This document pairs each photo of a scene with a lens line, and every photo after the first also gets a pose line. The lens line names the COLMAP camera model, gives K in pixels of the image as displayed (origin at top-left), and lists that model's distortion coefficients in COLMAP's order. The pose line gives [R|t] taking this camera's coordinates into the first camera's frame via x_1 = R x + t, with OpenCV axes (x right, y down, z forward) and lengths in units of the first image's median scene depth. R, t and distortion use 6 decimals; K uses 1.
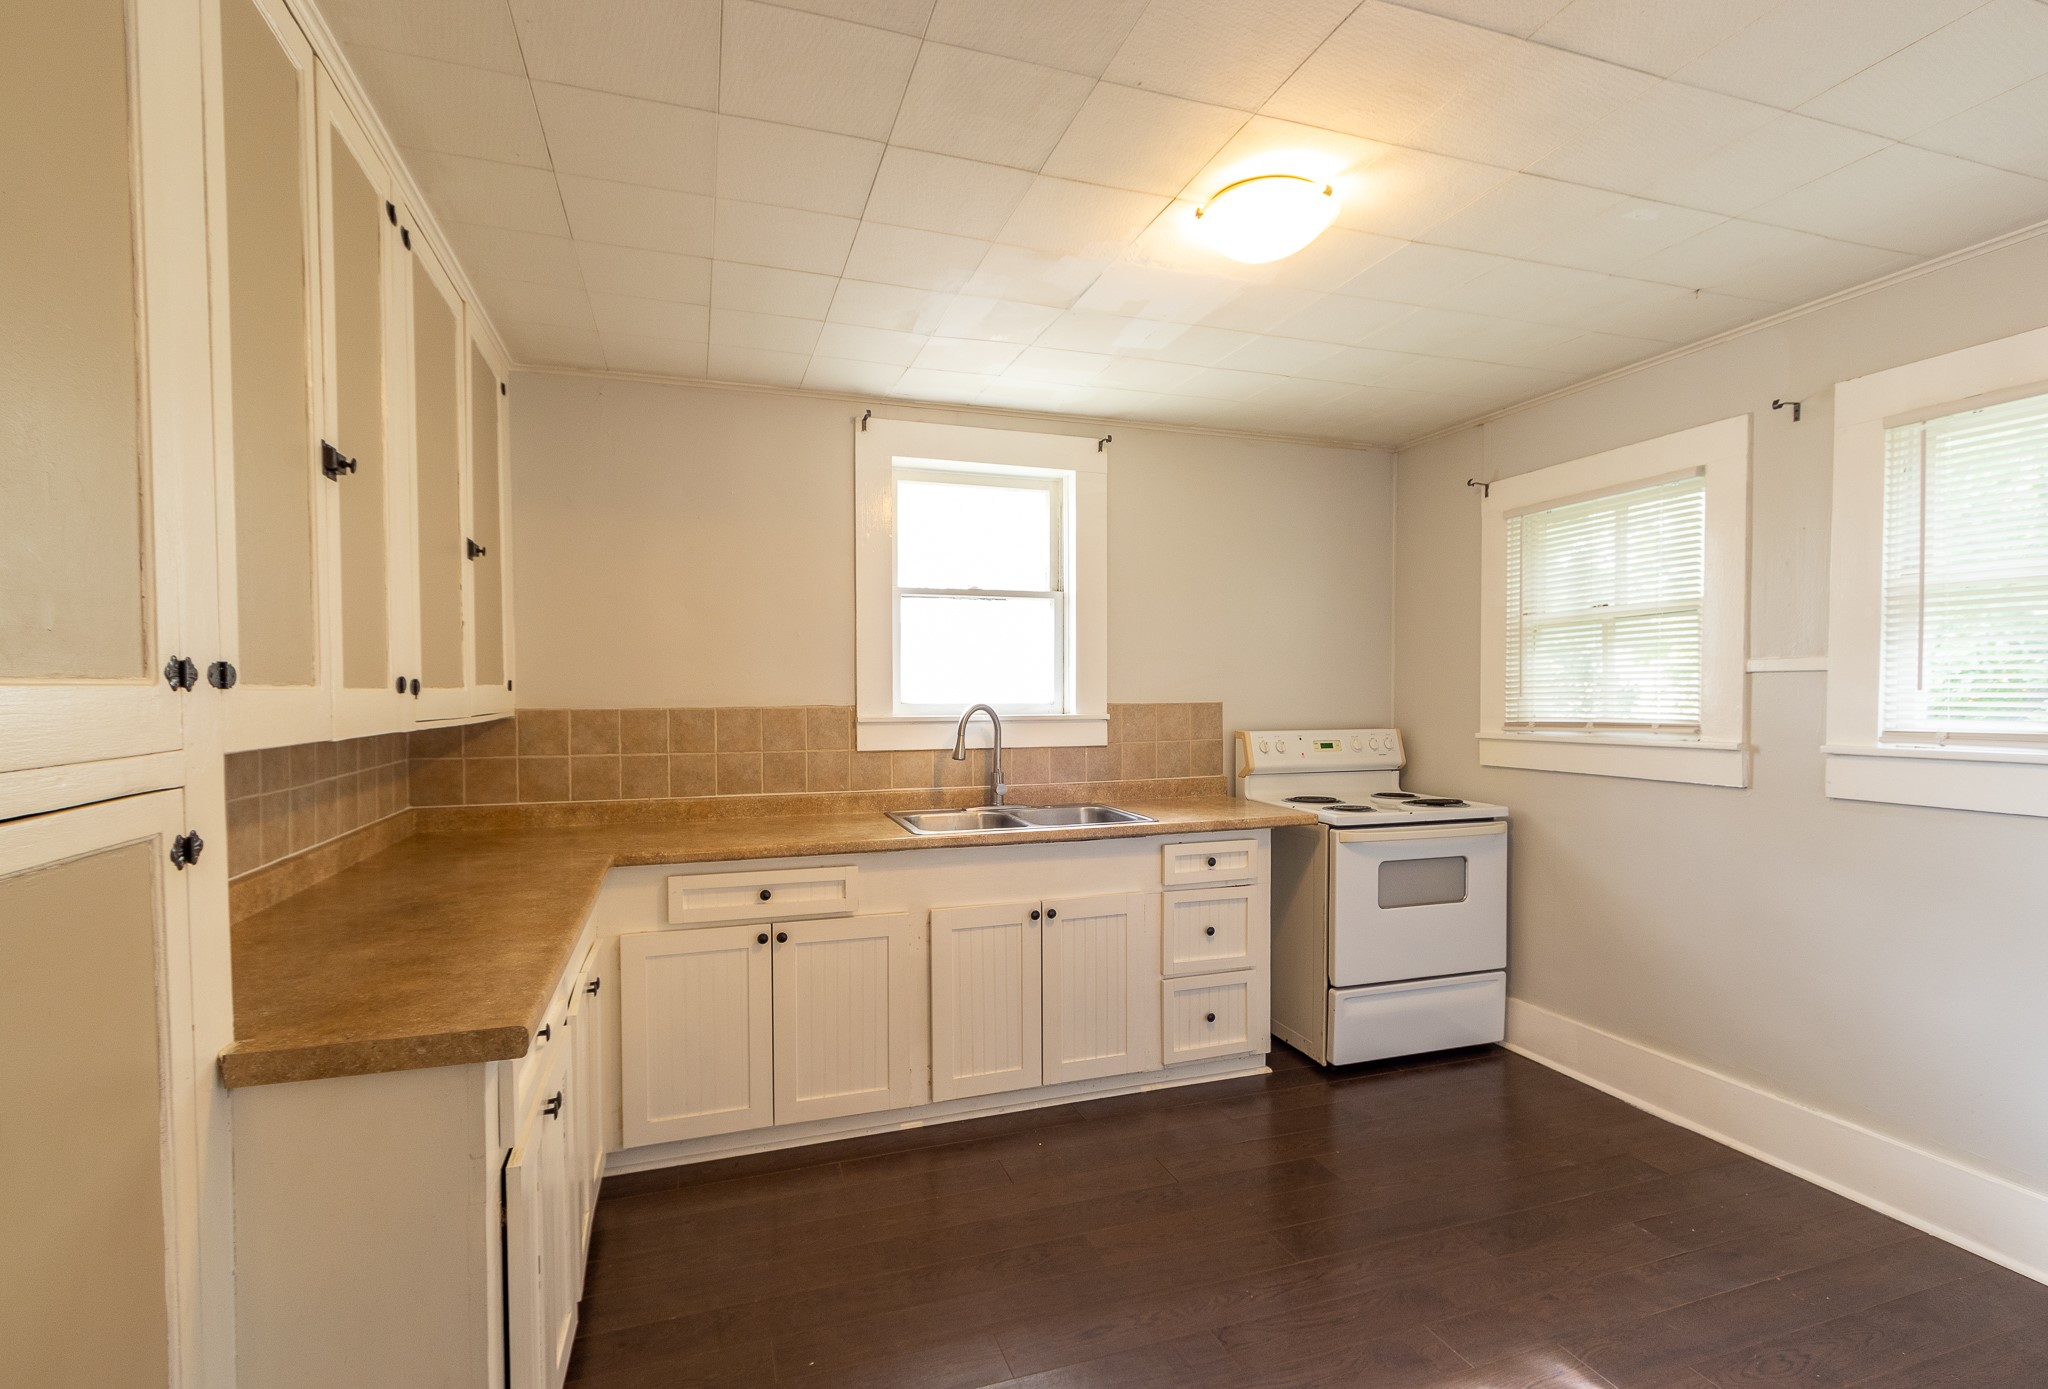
lens RADIAL K [[953.0, 0, 1013.8], [0, 953.0, 711.6], [0, 0, 1]] dist [0.001725, 0.000092]
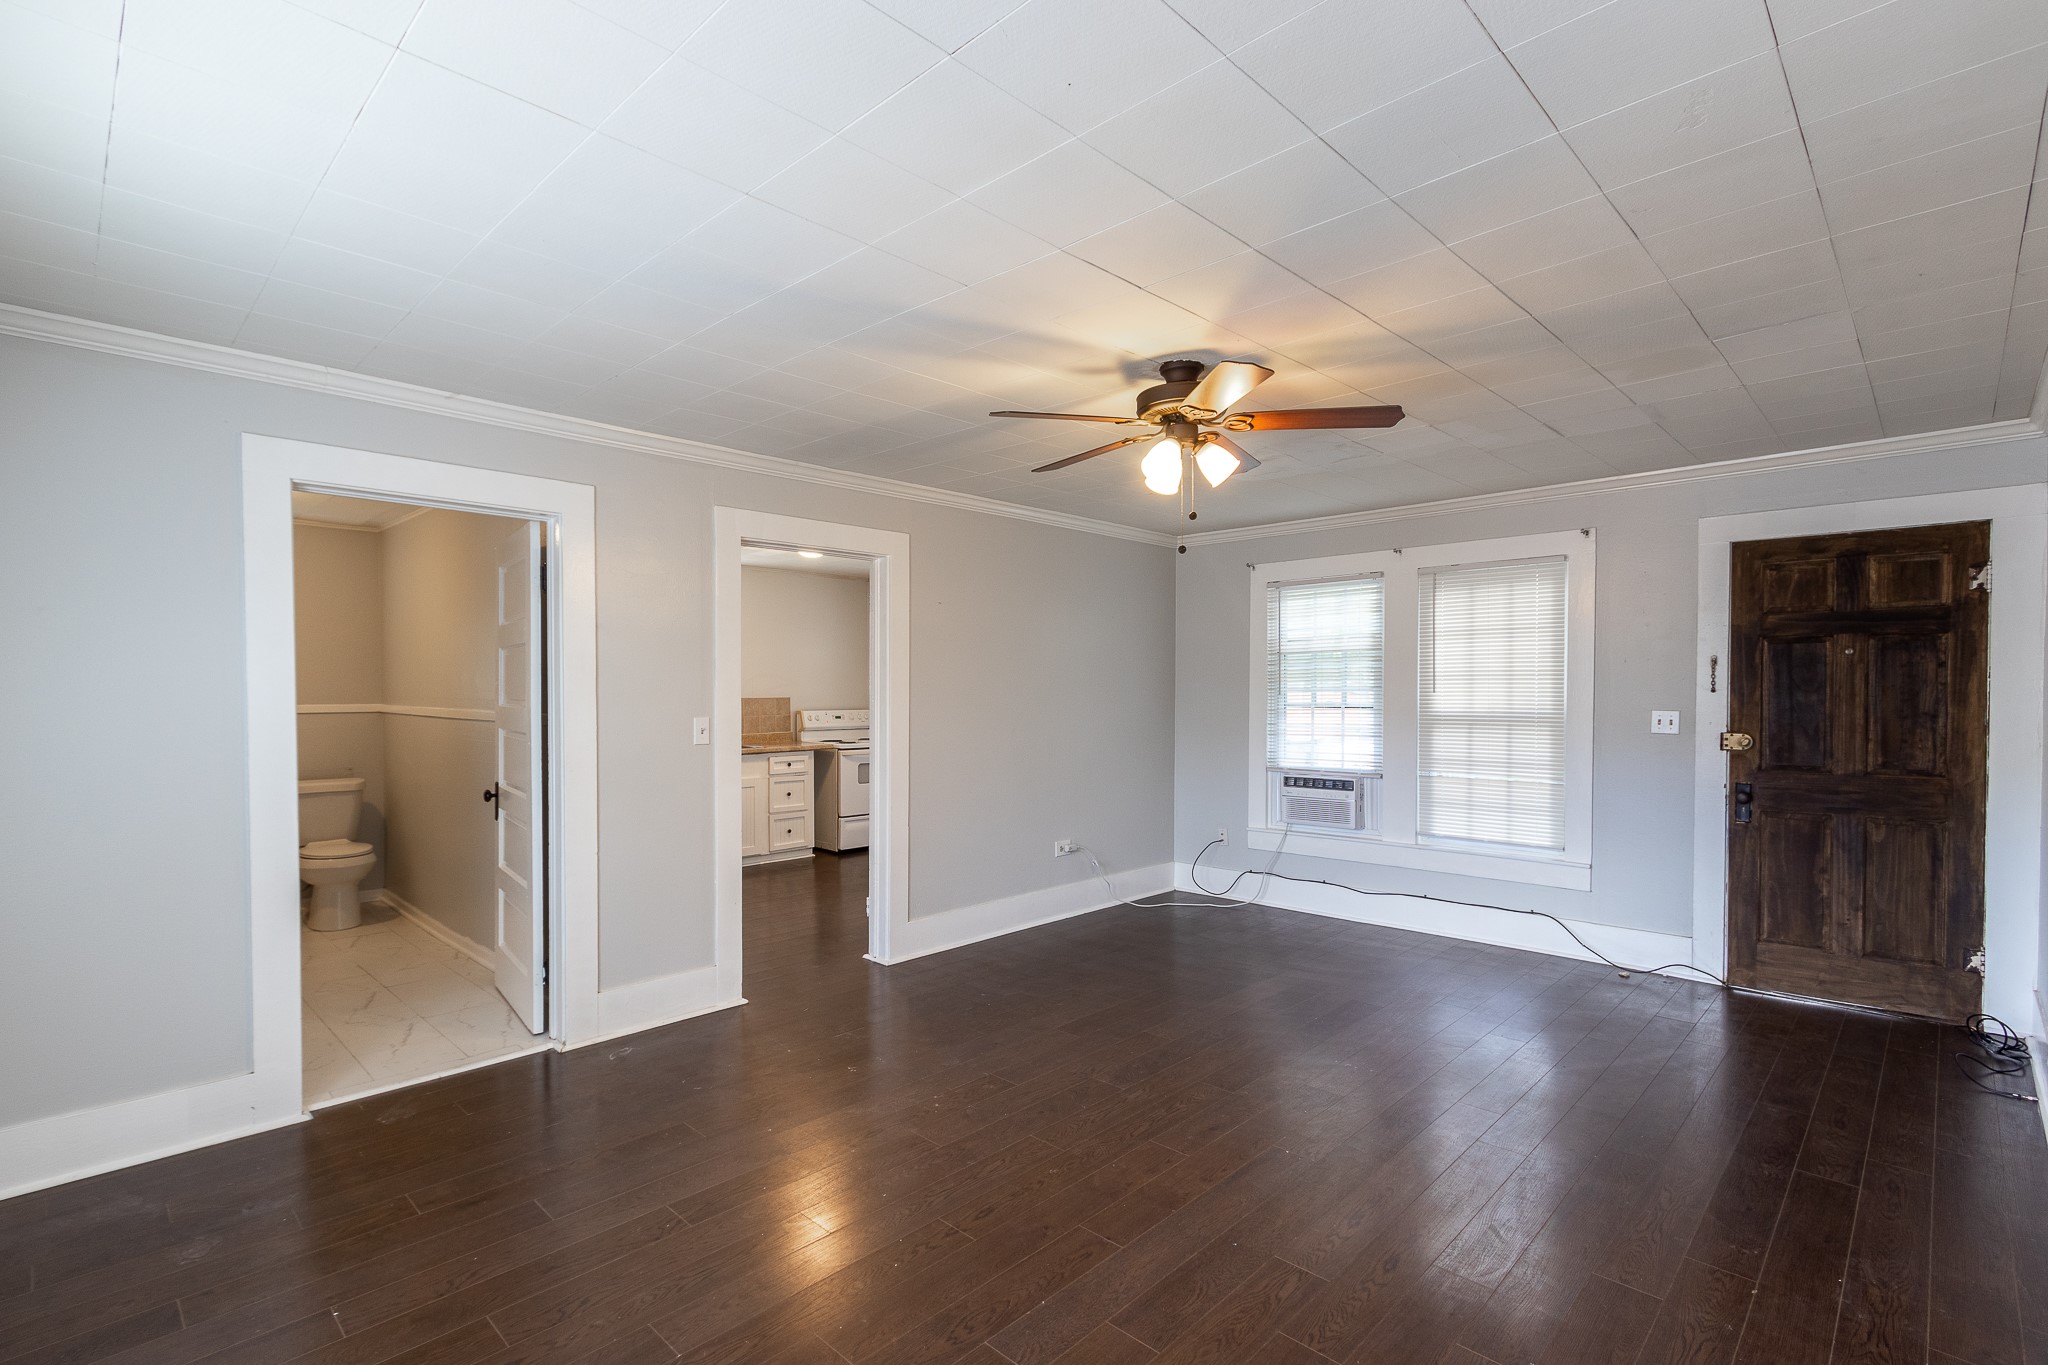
lens RADIAL K [[946.6, 0, 1003.8], [0, 946.6, 703.7], [0, 0, 1]] dist [-0.002307, -0.000748]
pose [[0.890454, -0.003427, 0.455060, -0.368459], [0.007171, 0.999953, -0.006502, 0.025014], [-0.455016, 0.009053, 0.890437, -1.270296]]
